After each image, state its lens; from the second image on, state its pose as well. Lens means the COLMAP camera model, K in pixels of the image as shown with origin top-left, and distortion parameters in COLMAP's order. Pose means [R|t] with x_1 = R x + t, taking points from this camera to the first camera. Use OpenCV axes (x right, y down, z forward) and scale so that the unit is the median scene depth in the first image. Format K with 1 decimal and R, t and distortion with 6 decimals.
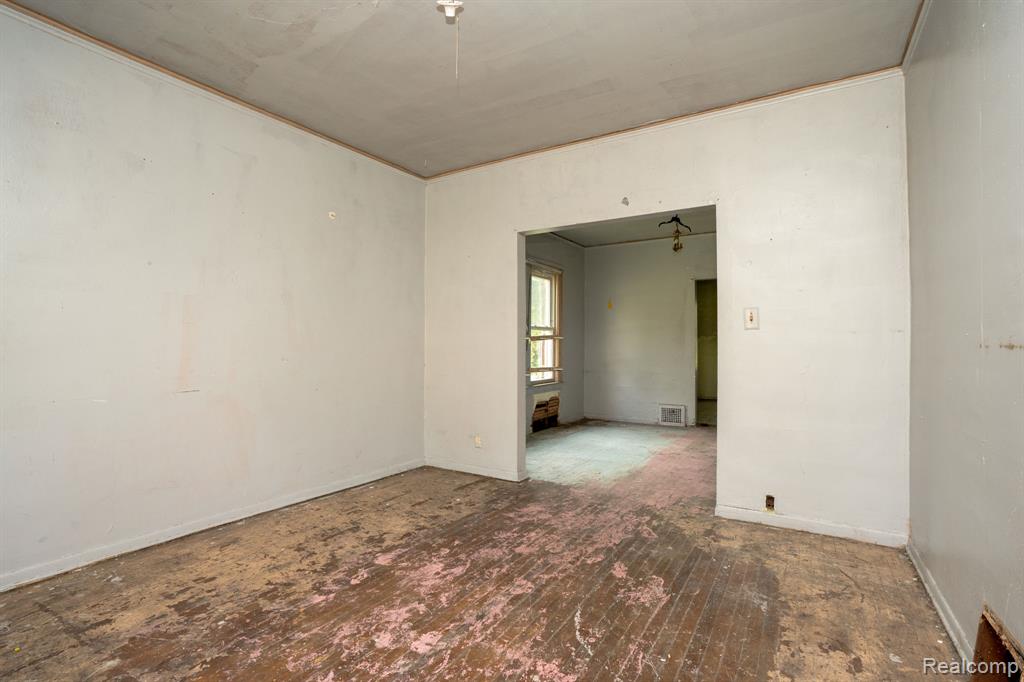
lens RADIAL K [[487.1, 0, 522.1], [0, 487.1, 346.8], [0, 0, 1]] dist [-0.044115, 0.002961]
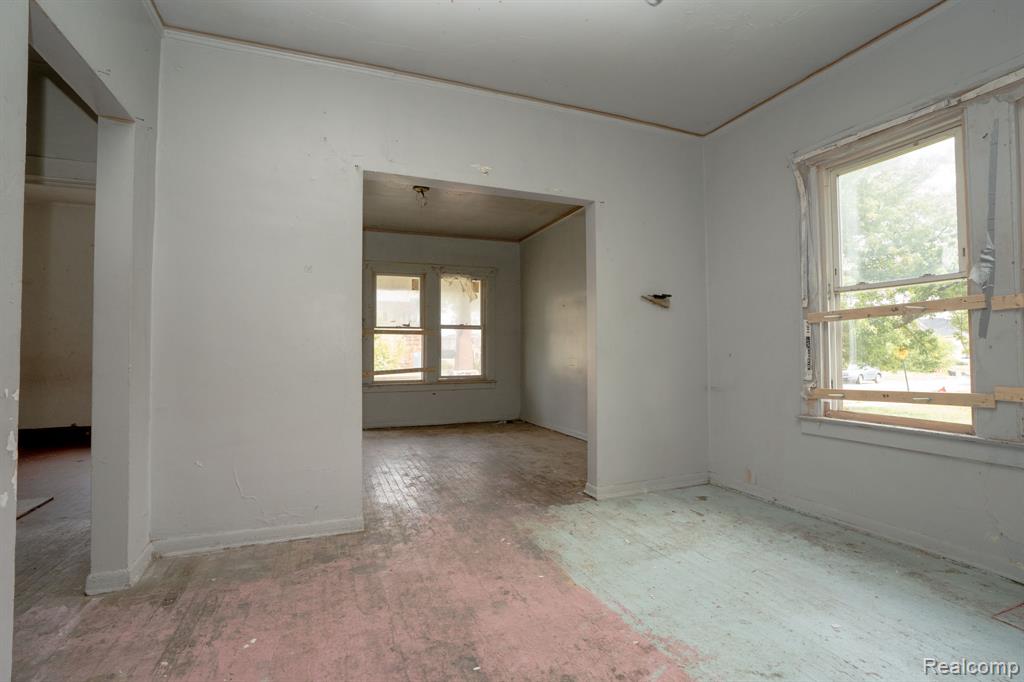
lens RADIAL K [[487.1, 0, 513.4], [0, 487.1, 338.9], [0, 0, 1]] dist [-0.044115, 0.002961]
pose [[-0.609861, -0.018597, -0.792290, 1.550347], [0.002657, 0.999671, -0.025511, 0.047247], [0.792504, -0.017663, -0.609611, 2.897957]]
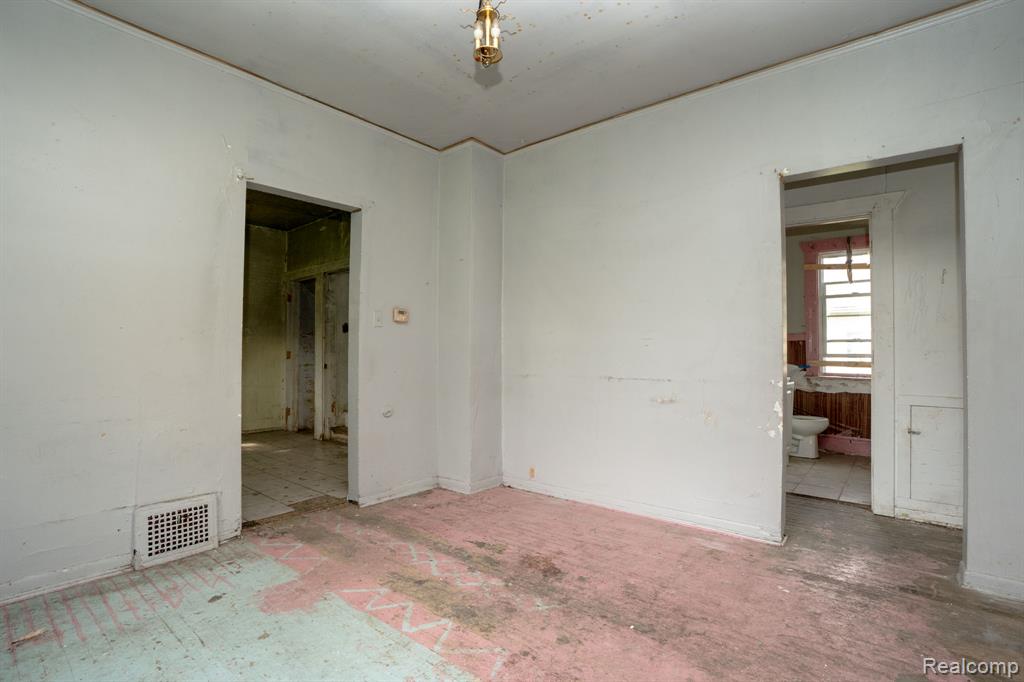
lens RADIAL K [[487.1, 0, 517.9], [0, 487.1, 341.5], [0, 0, 1]] dist [-0.044115, 0.002961]
pose [[0.155954, 0.014708, 0.987655, -0.028577], [-0.003054, 0.999892, -0.014408, 0.009910], [-0.987760, -0.000769, 0.155982, 2.442083]]
